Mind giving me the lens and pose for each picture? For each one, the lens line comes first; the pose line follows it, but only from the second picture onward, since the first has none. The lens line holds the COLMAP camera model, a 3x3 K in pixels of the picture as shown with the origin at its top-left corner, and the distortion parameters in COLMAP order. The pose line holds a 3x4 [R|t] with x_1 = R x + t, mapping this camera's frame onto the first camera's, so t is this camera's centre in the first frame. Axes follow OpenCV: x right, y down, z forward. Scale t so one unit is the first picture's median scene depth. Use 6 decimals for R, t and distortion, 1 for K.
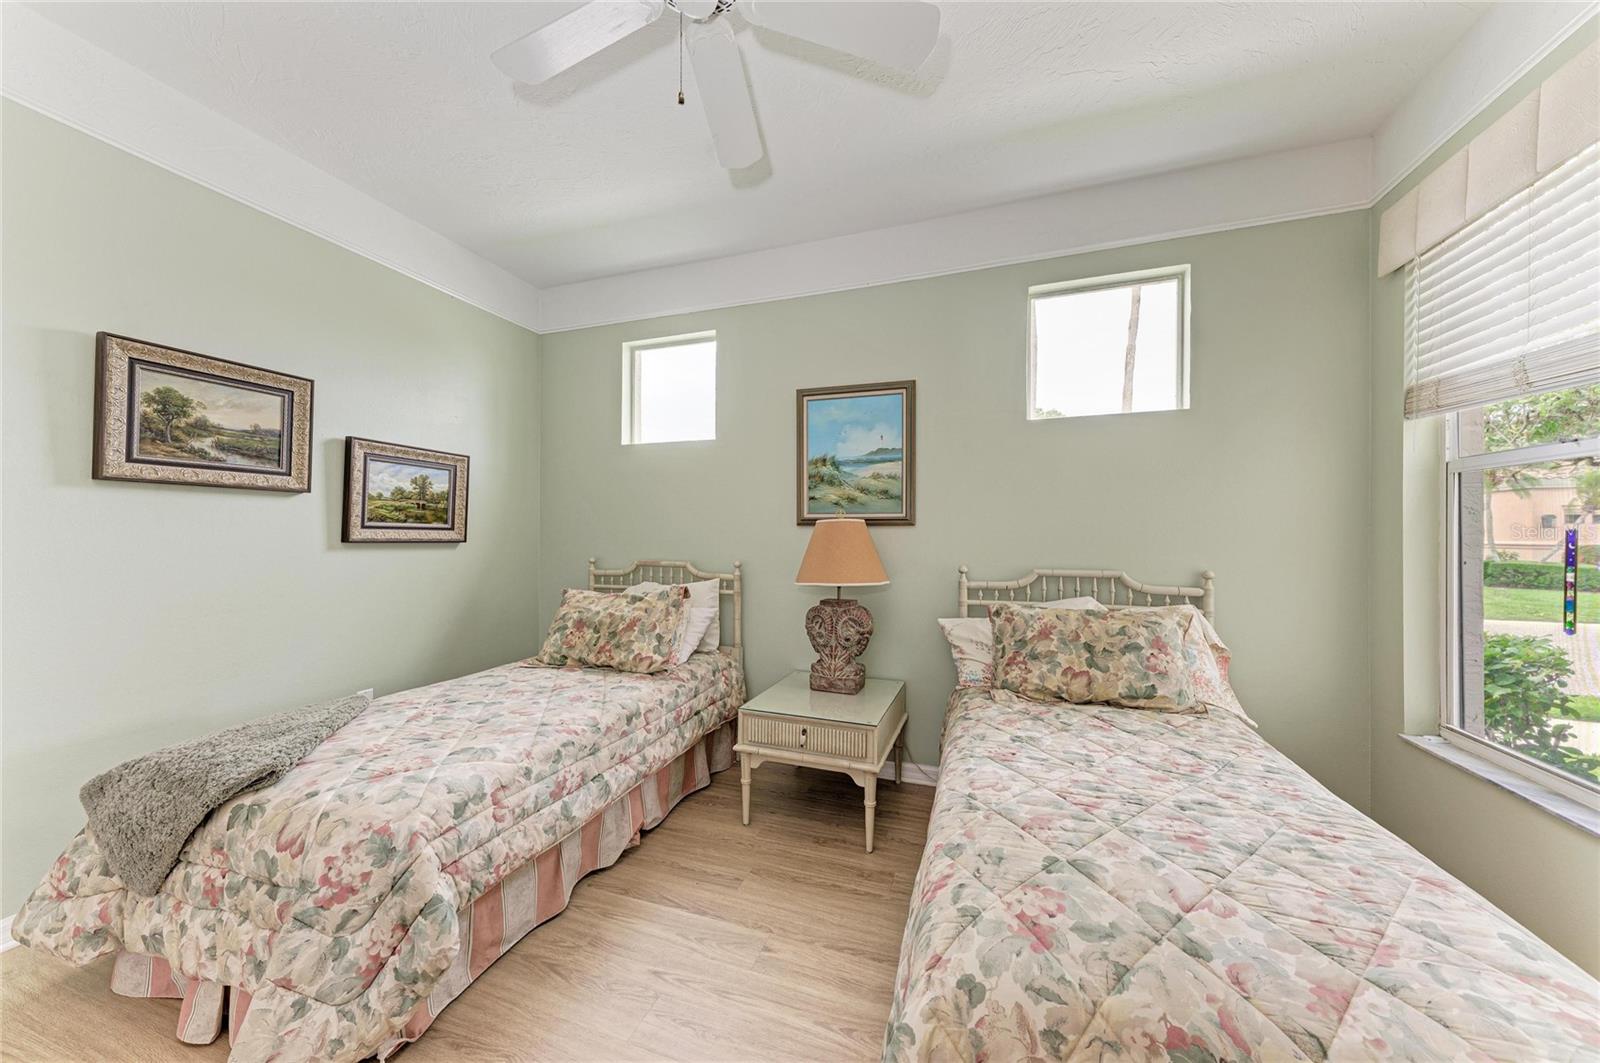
lens RADIAL K [[541.3, 0, 799.0], [0, 541.3, 535.9], [0, 0, 1]] dist [0.019952, -0.004931]
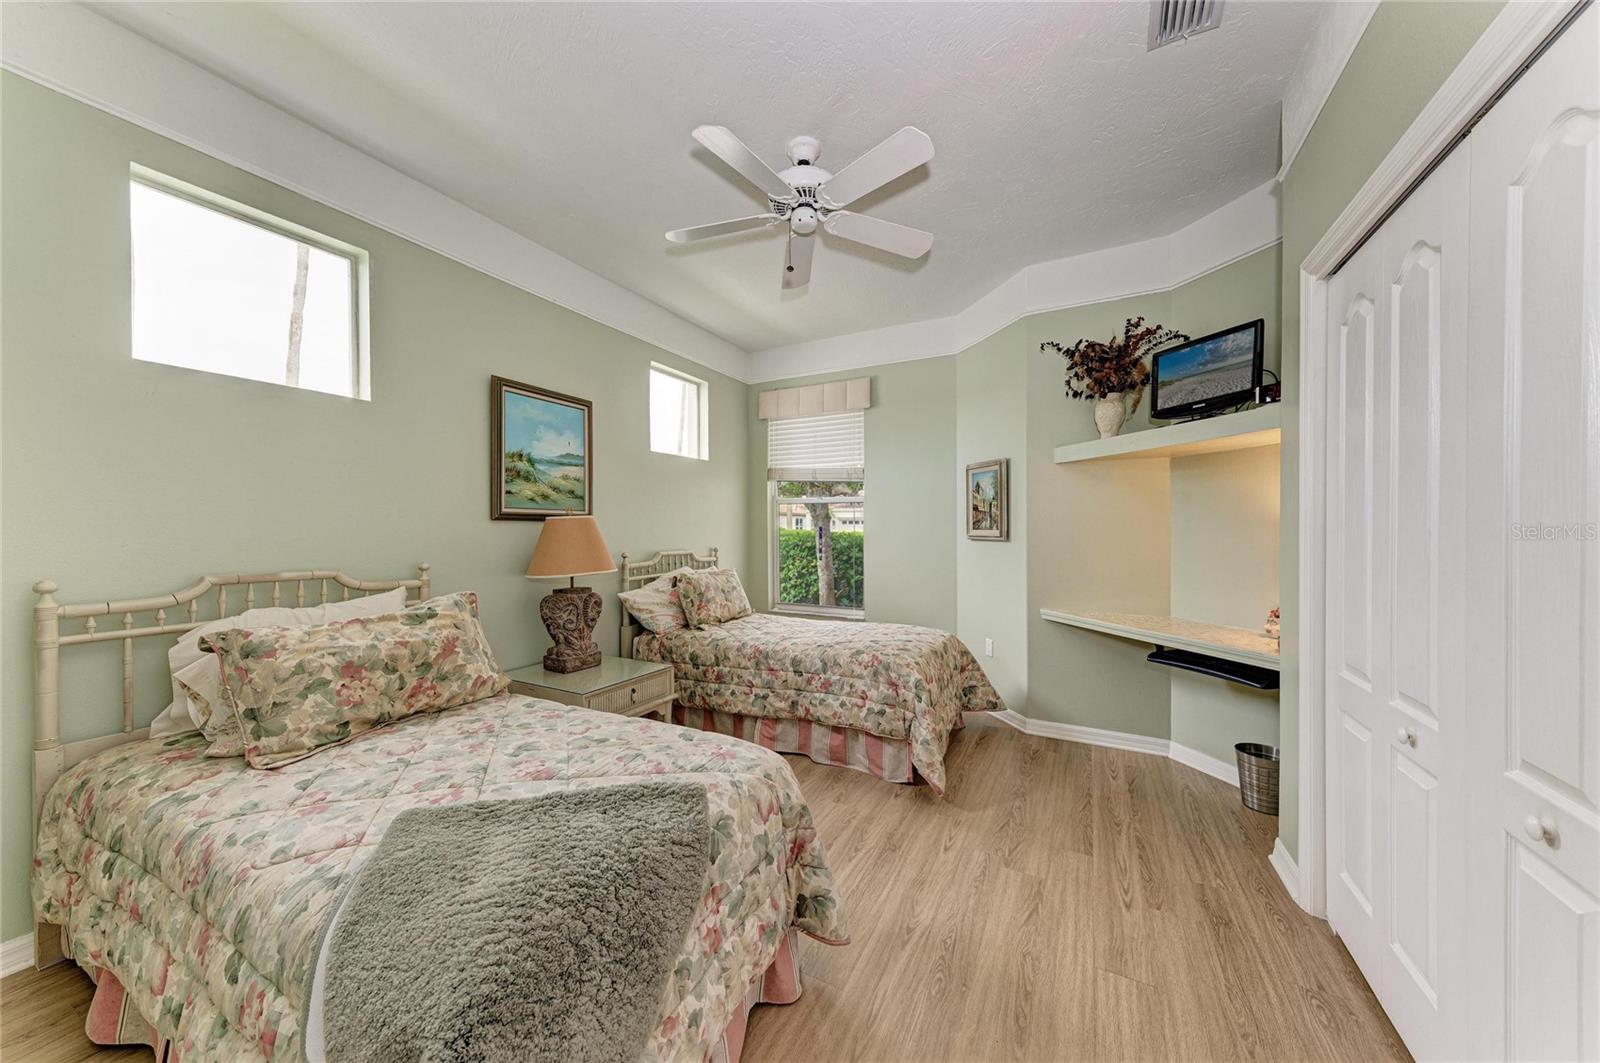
lens RADIAL K [[541.3, 0, 799.0], [0, 541.3, 535.9], [0, 0, 1]] dist [0.019952, -0.004931]
pose [[0.166282, -0.018389, 0.985907, -0.889360], [-0.002172, 0.999817, 0.019015, -0.011280], [-0.986076, -0.005303, 0.166212, 0.334575]]
